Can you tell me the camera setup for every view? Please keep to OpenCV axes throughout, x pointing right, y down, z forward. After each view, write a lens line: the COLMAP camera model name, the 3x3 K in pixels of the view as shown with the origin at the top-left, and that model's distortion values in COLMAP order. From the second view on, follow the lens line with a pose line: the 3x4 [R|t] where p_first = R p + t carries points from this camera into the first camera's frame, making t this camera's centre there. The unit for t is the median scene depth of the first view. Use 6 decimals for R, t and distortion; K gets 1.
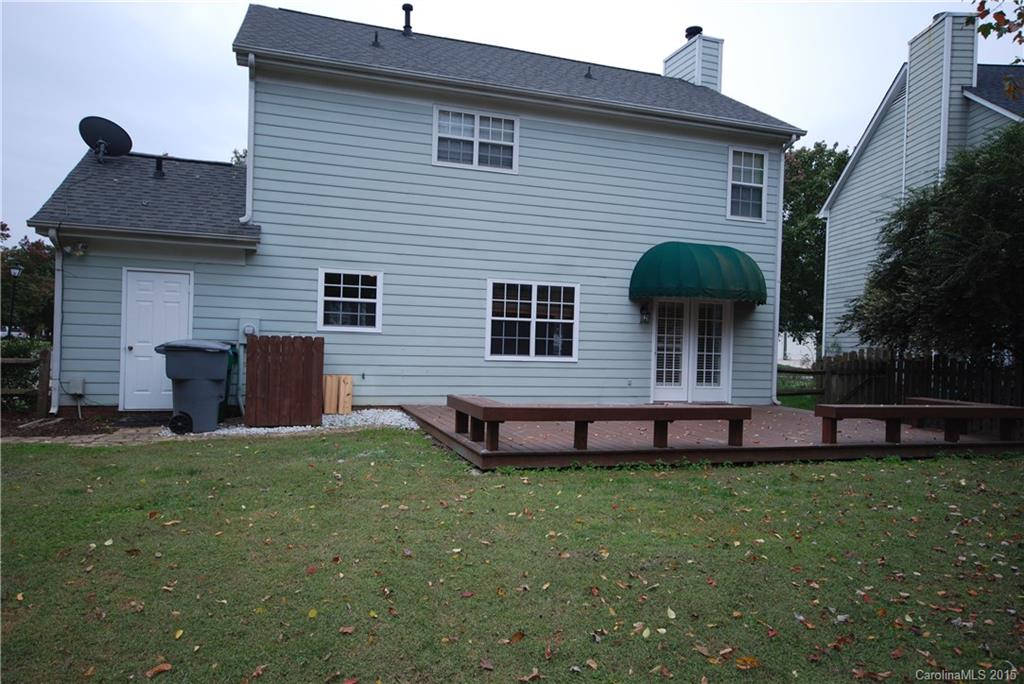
lens RADIAL K [[703.7, 0, 512.0], [0, 703.7, 342.0], [0, 0, 1]] dist [0.036084, 0.001509]
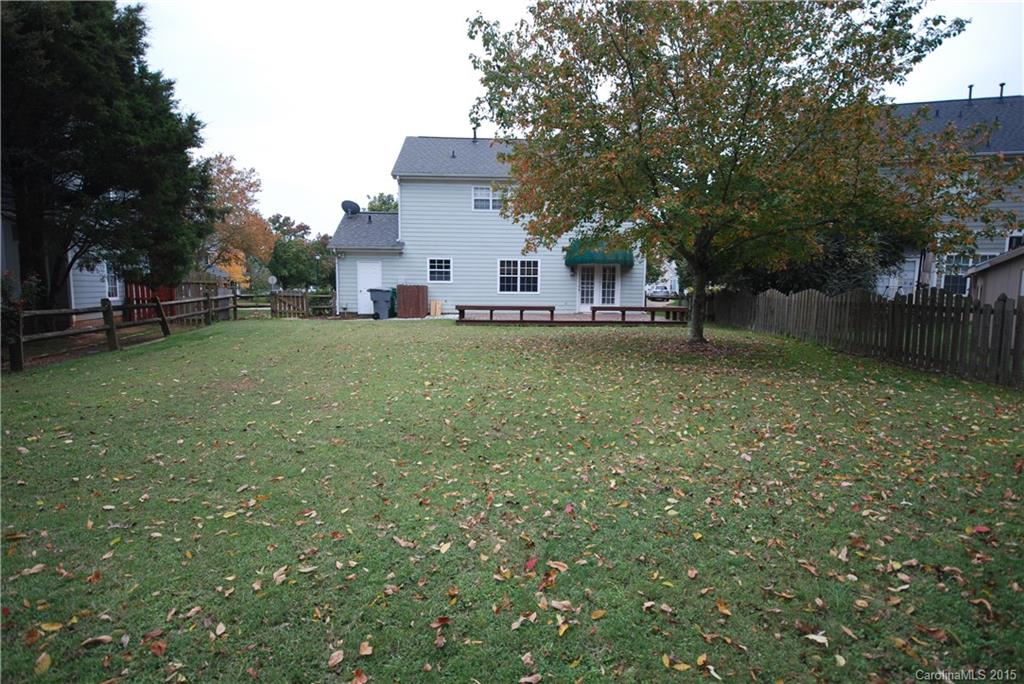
lens RADIAL K [[541.4, 0, 512.9], [0, 541.4, 345.8], [0, 0, 1]] dist [0.017675, 0.002191]
pose [[0.966857, 0.005213, -0.255265, 0.483425], [0.019980, 0.995181, 0.096002, 0.026105], [0.254535, -0.097921, 0.962093, -0.754221]]
